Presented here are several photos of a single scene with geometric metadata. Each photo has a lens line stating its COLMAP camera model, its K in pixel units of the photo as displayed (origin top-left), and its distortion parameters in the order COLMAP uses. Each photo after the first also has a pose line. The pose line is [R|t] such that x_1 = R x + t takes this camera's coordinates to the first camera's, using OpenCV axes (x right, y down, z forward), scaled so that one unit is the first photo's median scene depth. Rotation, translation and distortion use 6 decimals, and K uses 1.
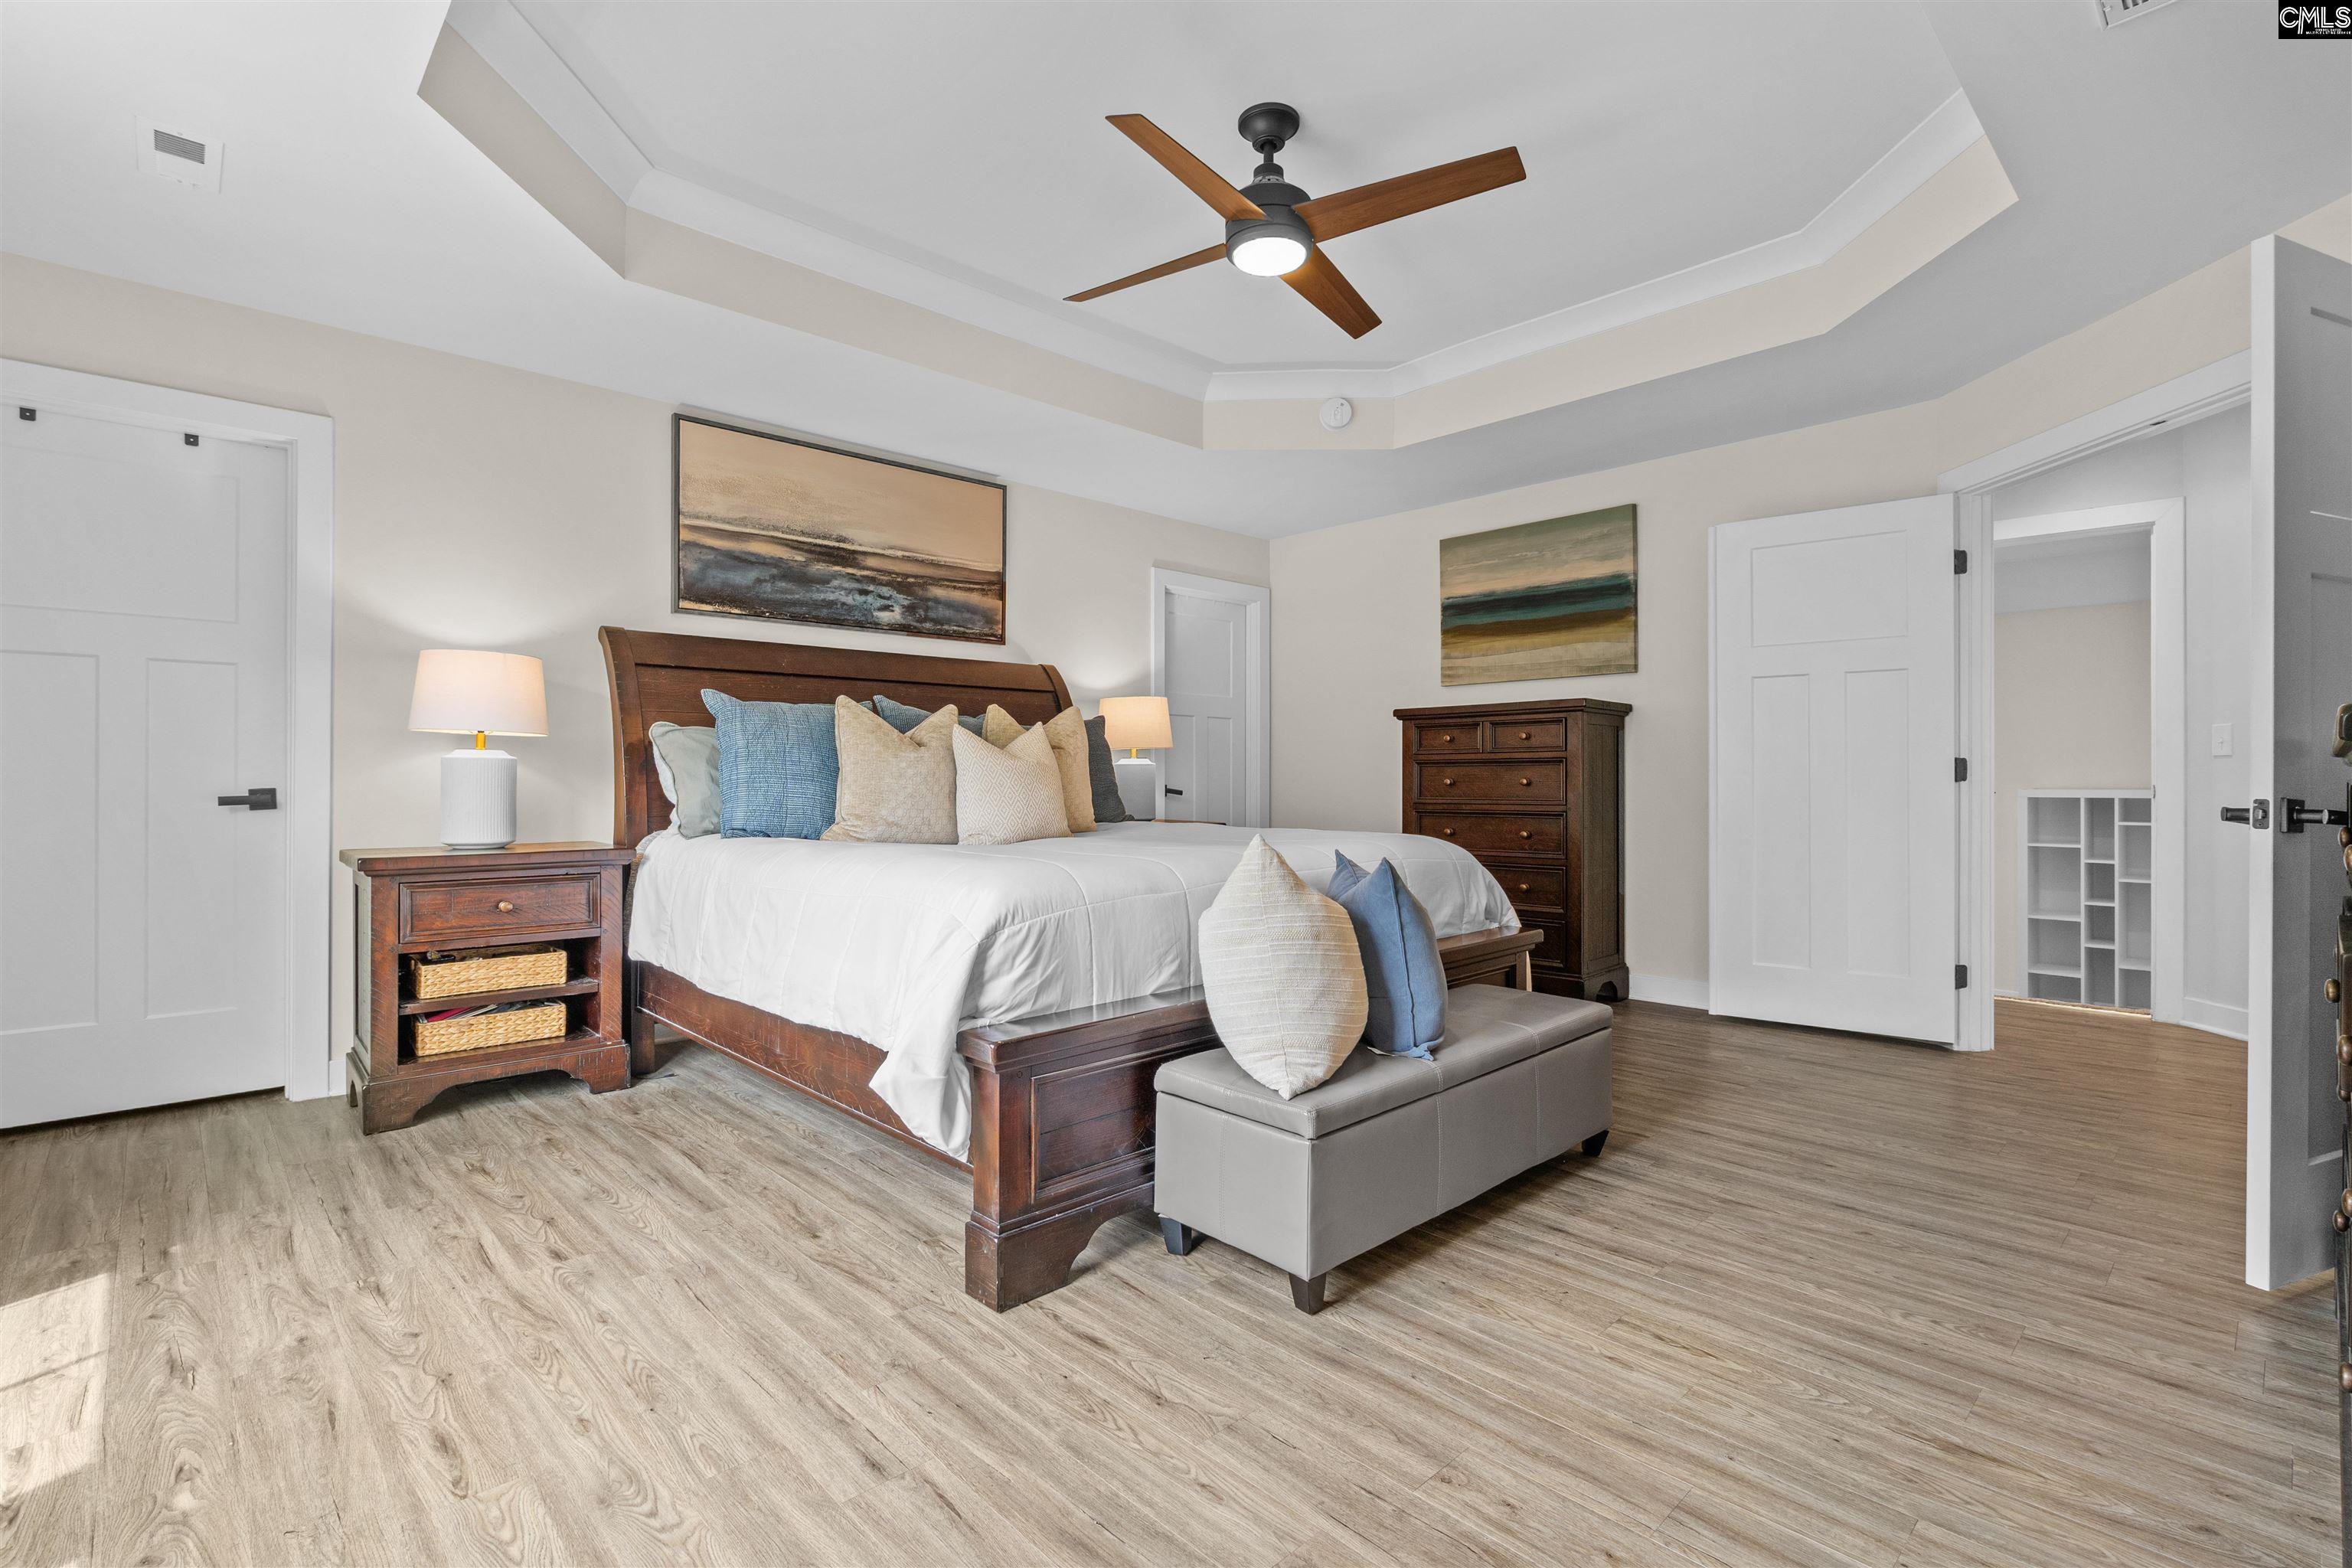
lens RADIAL K [[1077.1, 0, 1177.7], [0, 1077.1, 778.6], [0, 0, 1]] dist [-0.012917, 0.000127]
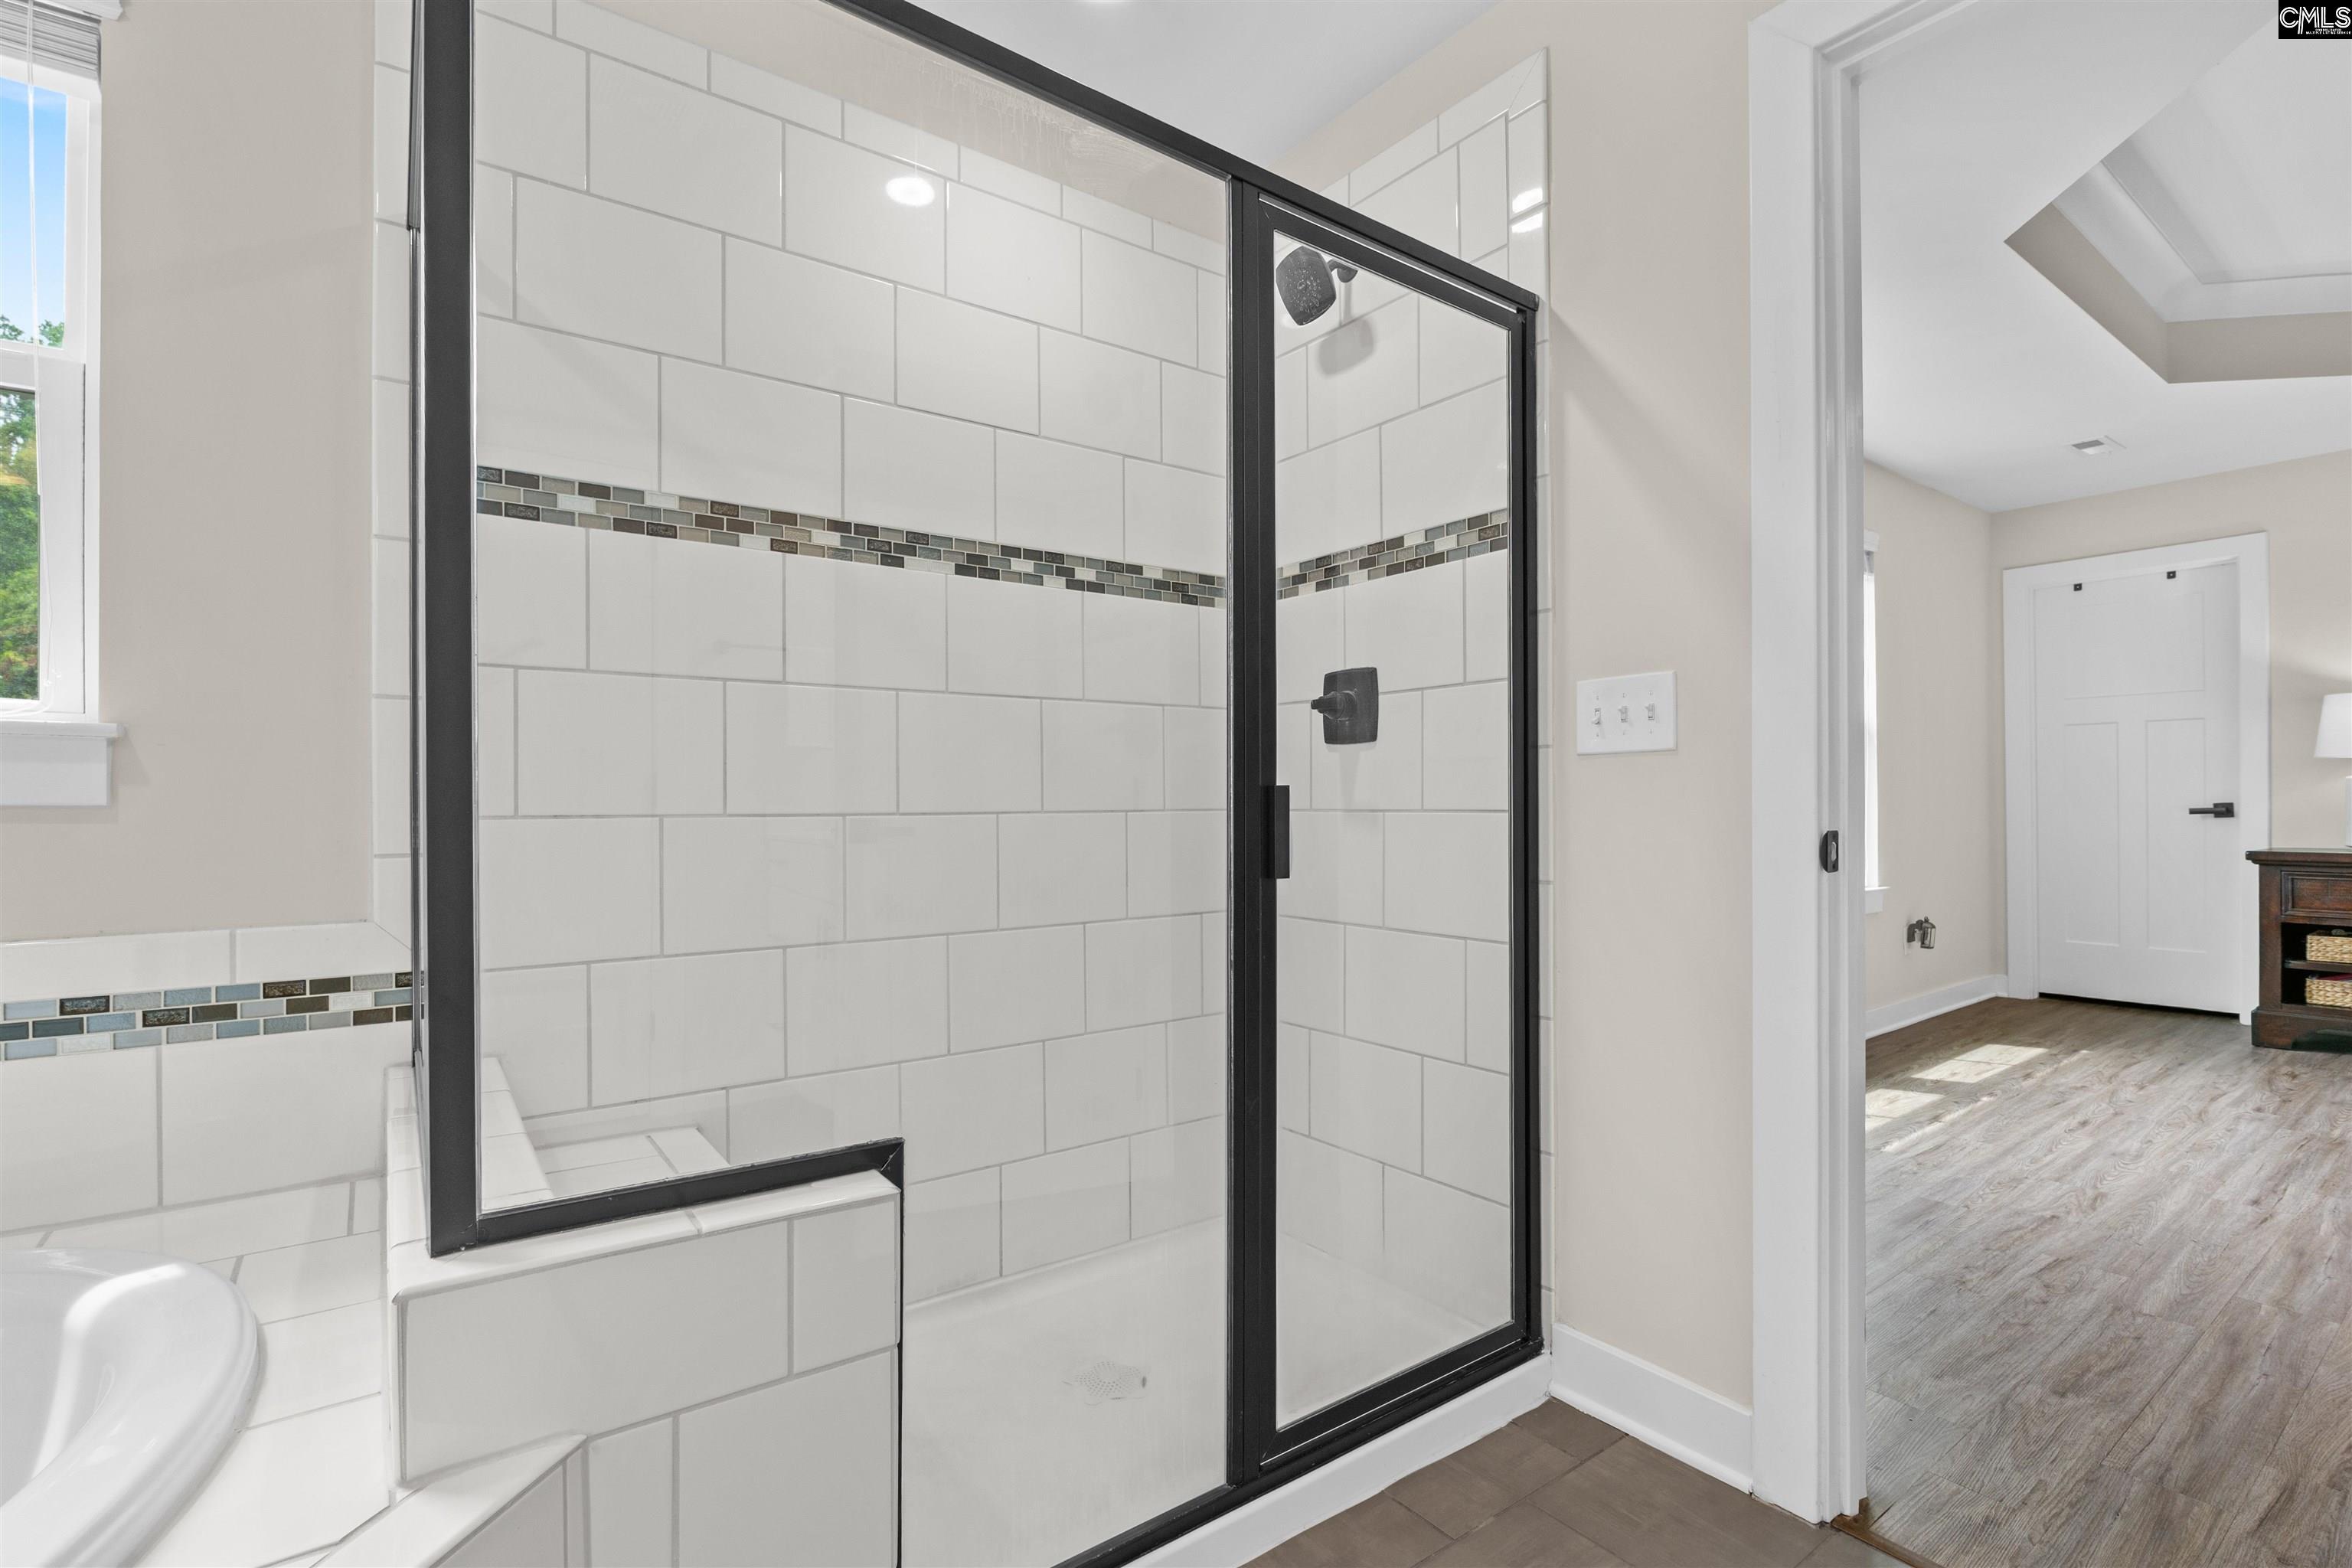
lens RADIAL K [[1077.1, 0, 1173.8], [0, 1077.1, 796.3], [0, 0, 1]] dist [-0.012917, 0.000127]
pose [[-0.130258, -0.006646, -0.991458, 0.743979], [0.005613, 0.999957, -0.007441, 0.003210], [0.991464, -0.006534, -0.130215, -0.216500]]
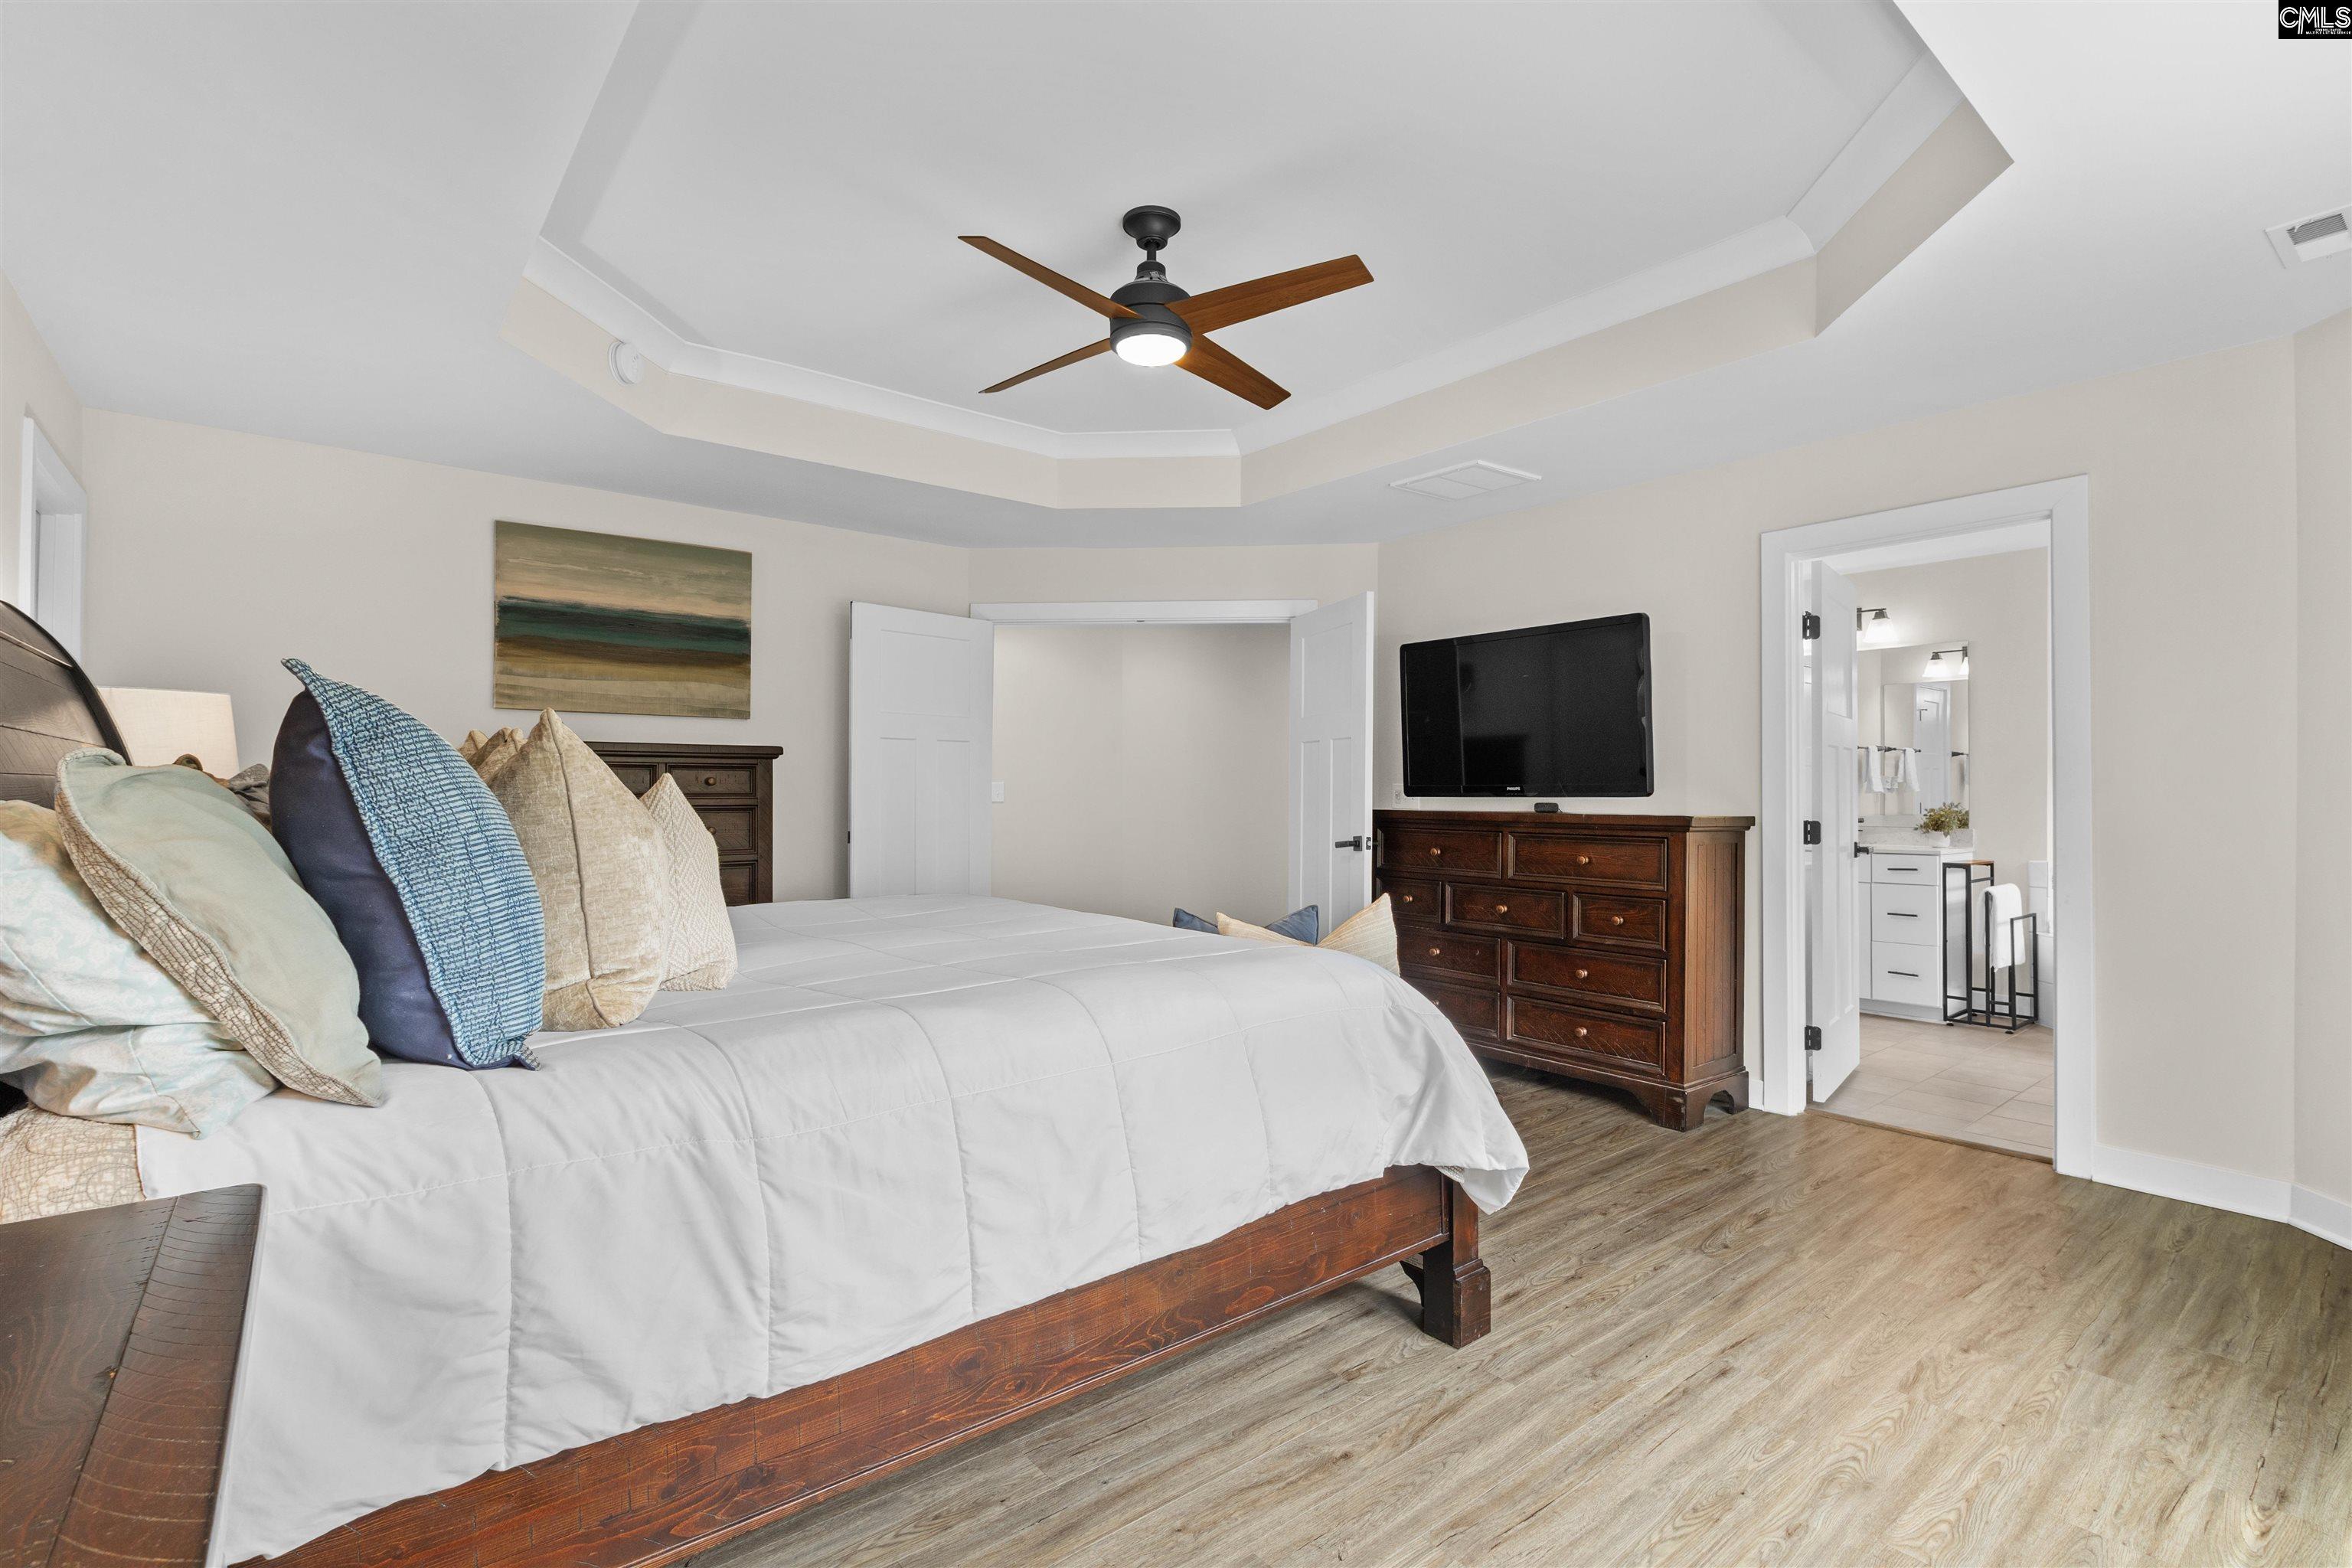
lens RADIAL K [[1077.1, 0, 1169.1], [0, 1077.1, 782.4], [0, 0, 1]] dist [-0.012917, 0.000127]
pose [[0.086744, 0.007623, 0.996201, -0.795703], [-0.001855, 0.999970, -0.007490, -0.045673], [-0.996229, -0.001198, 0.086755, 0.739682]]
